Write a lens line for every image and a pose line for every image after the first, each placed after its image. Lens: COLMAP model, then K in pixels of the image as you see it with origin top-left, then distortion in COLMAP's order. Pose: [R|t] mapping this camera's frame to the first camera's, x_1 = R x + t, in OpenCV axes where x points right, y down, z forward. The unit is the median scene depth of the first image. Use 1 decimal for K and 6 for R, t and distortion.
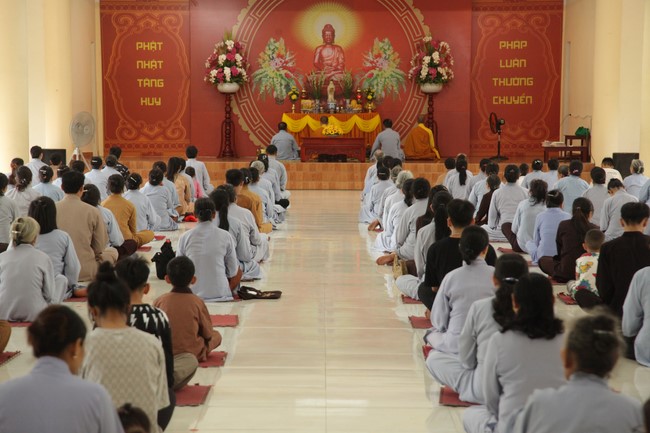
lens RADIAL K [[1797.9, 0, 325.0], [0, 1797.9, 216.5], [0, 0, 1]] dist [0.711460, 0.035466]
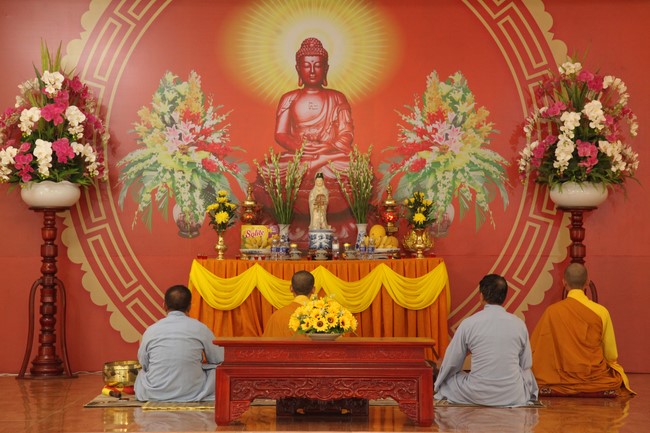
lens RADIAL K [[1674.6, 0, 325.0], [0, 1674.6, 216.5], [0, 0, 1]] dist [0.530110, 0.047285]
pose [[0.999977, -0.001136, 0.006755, 0.002275], [0.001673, 0.996796, -0.079971, -0.037782], [-0.006642, 0.079981, 0.996774, 0.641789]]
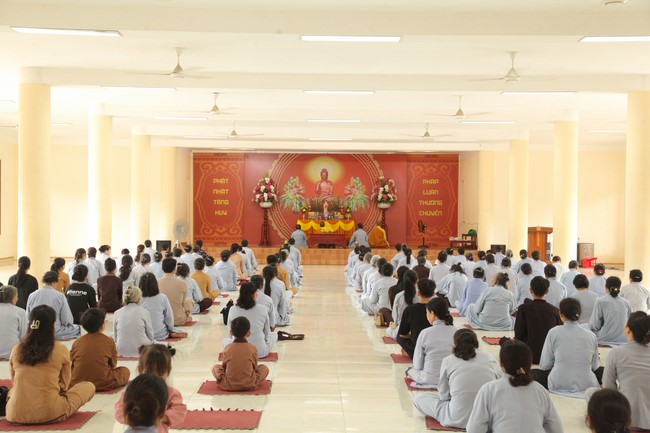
lens RADIAL K [[997.4, 0, 325.0], [0, 997.4, 216.5], [0, 0, 1]] dist [0.226424, -0.008509]
pose [[0.999947, 0.005728, 0.008566, -0.005448], [-0.005197, 0.998139, -0.060761, -0.002750], [-0.008899, 0.060713, 0.998116, 0.053007]]
